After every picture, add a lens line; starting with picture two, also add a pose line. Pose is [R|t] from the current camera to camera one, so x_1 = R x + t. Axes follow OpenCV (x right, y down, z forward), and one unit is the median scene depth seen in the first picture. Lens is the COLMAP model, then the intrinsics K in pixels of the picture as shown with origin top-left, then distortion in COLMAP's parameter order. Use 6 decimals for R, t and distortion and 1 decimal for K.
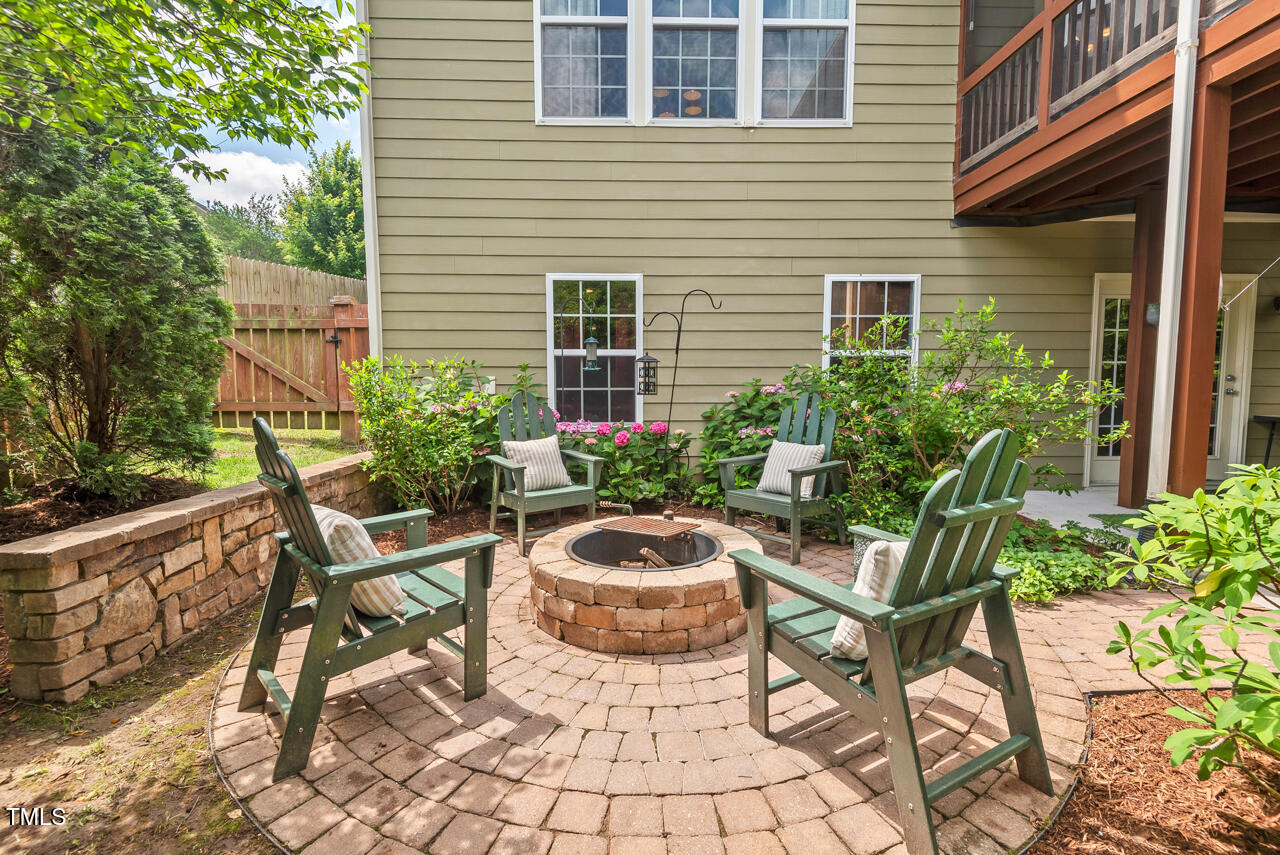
lens RADIAL K [[581.4, 0, 640.4], [0, 581.4, 428.5], [0, 0, 1]] dist [0.021194, -0.009066]
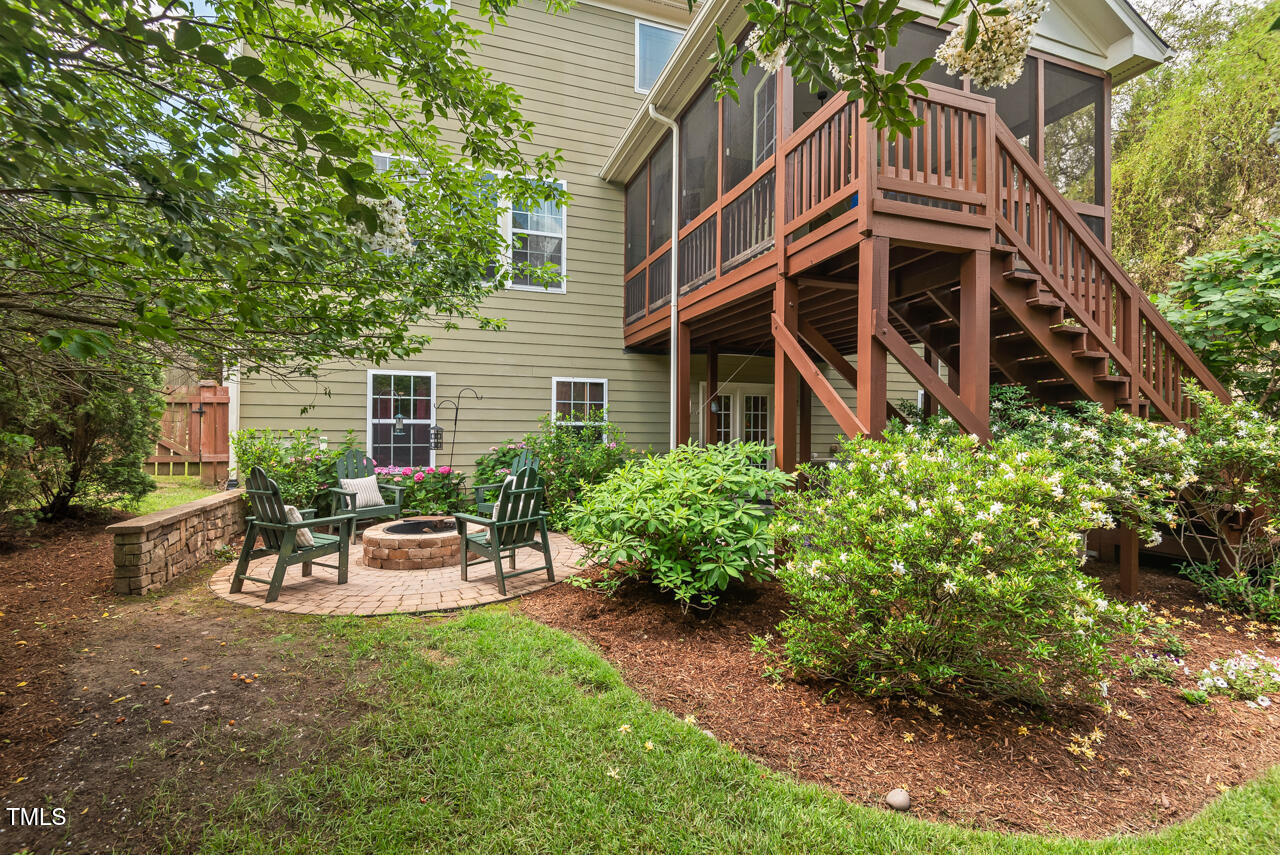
lens RADIAL K [[581.4, 0, 647.9], [0, 581.4, 424.5], [0, 0, 1]] dist [0.021194, -0.009066]
pose [[0.949539, 0.009647, 0.313501, 0.057601], [0.016430, 0.996625, -0.080431, 0.011541], [-0.313219, 0.081523, 0.946176, -0.679699]]
